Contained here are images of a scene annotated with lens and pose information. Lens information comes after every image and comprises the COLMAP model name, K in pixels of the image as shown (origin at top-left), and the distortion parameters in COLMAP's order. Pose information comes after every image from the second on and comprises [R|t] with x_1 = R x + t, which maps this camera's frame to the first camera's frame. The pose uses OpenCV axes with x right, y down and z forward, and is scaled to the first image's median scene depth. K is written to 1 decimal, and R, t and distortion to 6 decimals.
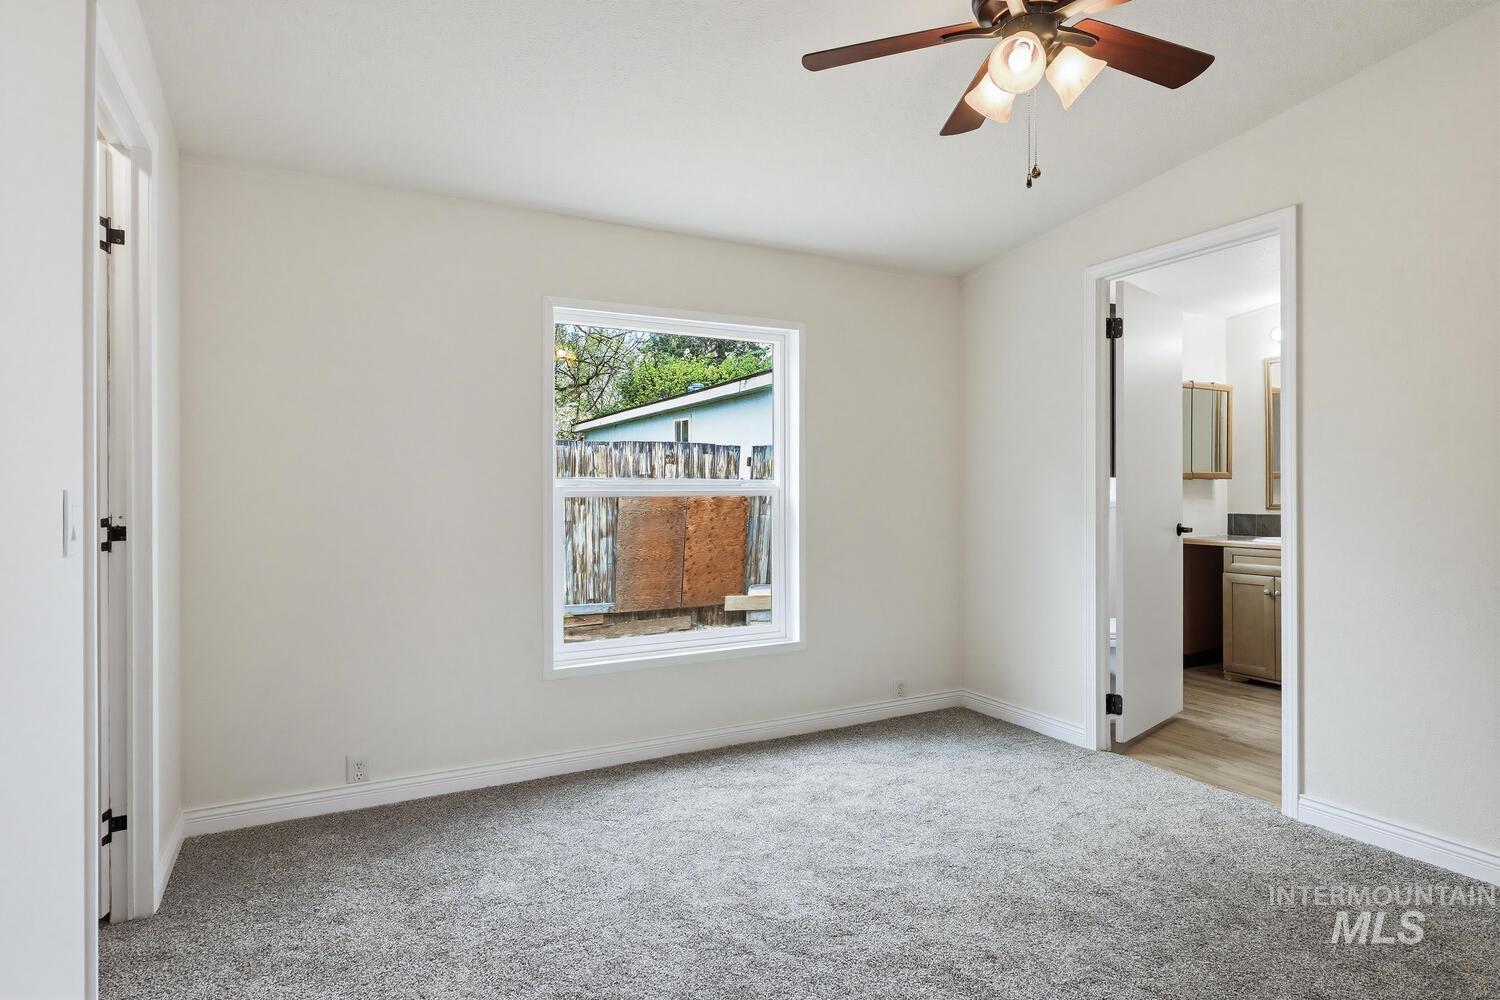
lens RADIAL K [[811.2, 0, 744.8], [0, 811.2, 488.3], [0, 0, 1]] dist [0.001977, 0.000514]
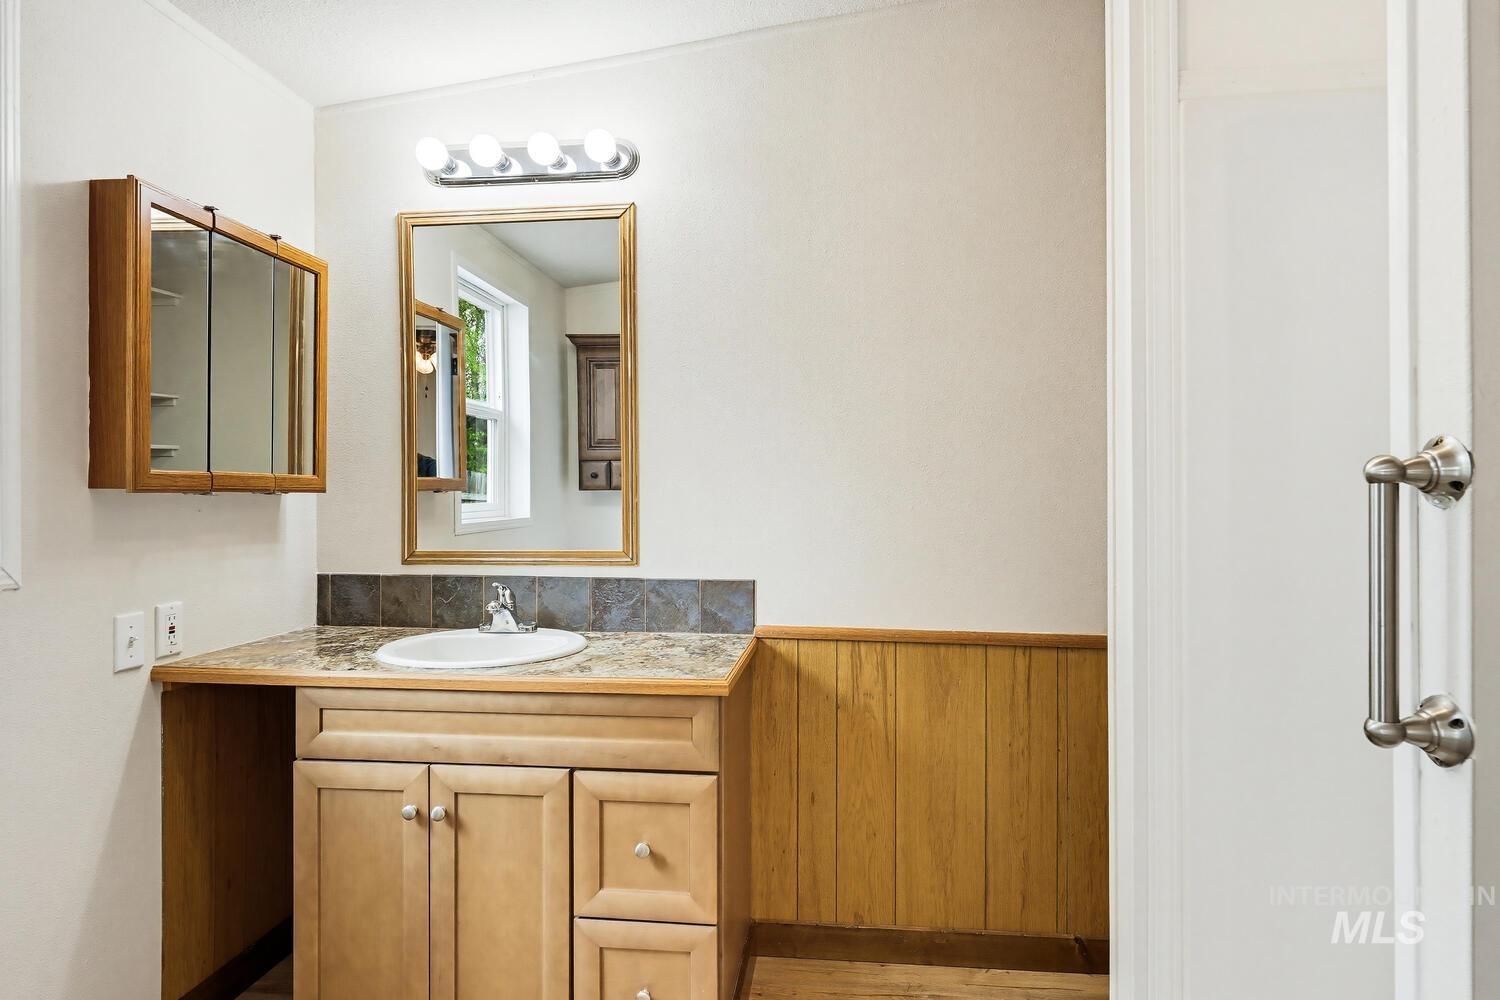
lens RADIAL K [[817.5, 0, 756.9], [0, 817.5, 496.8], [0, 0, 1]] dist [0.001481, 0.000391]
pose [[0.538229, 0.003240, 0.842792, 0.413831], [-0.005464, 0.999985, -0.000354, -0.011736], [-0.842781, -0.004415, 0.538239, 0.666736]]
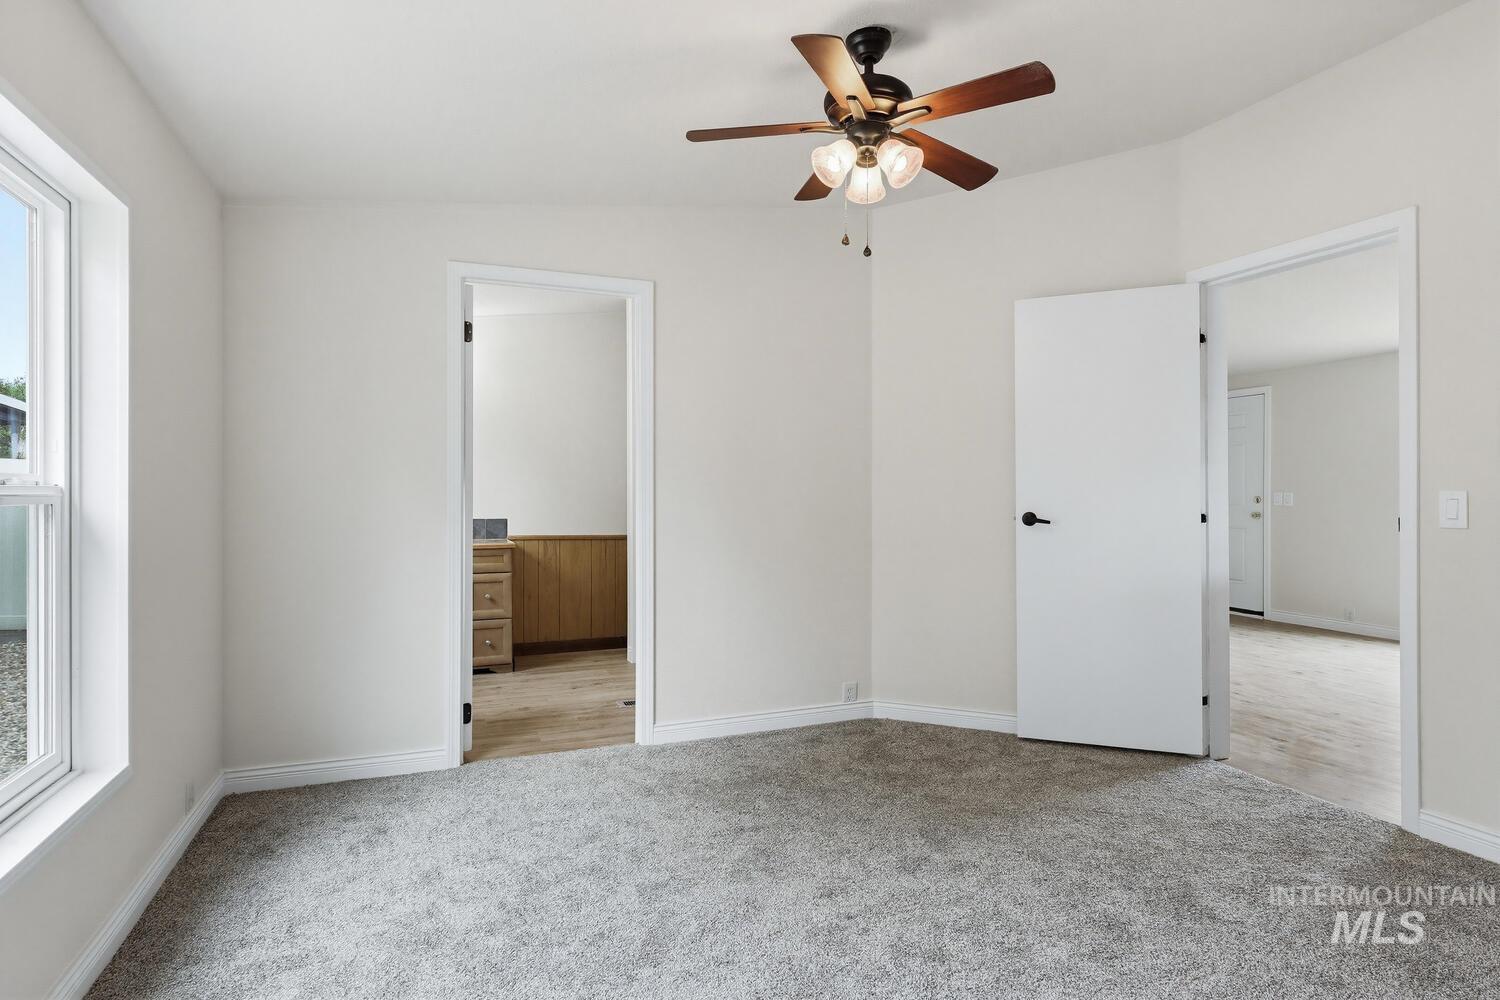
lens RADIAL K [[811.2, 0, 744.8], [0, 811.2, 488.3], [0, 0, 1]] dist [0.001977, 0.000514]
pose [[0.099551, 0.003075, 0.995028, -0.392973], [-0.007109, 0.999972, -0.002379, -0.010422], [-0.995007, -0.006837, 0.099570, 0.433172]]
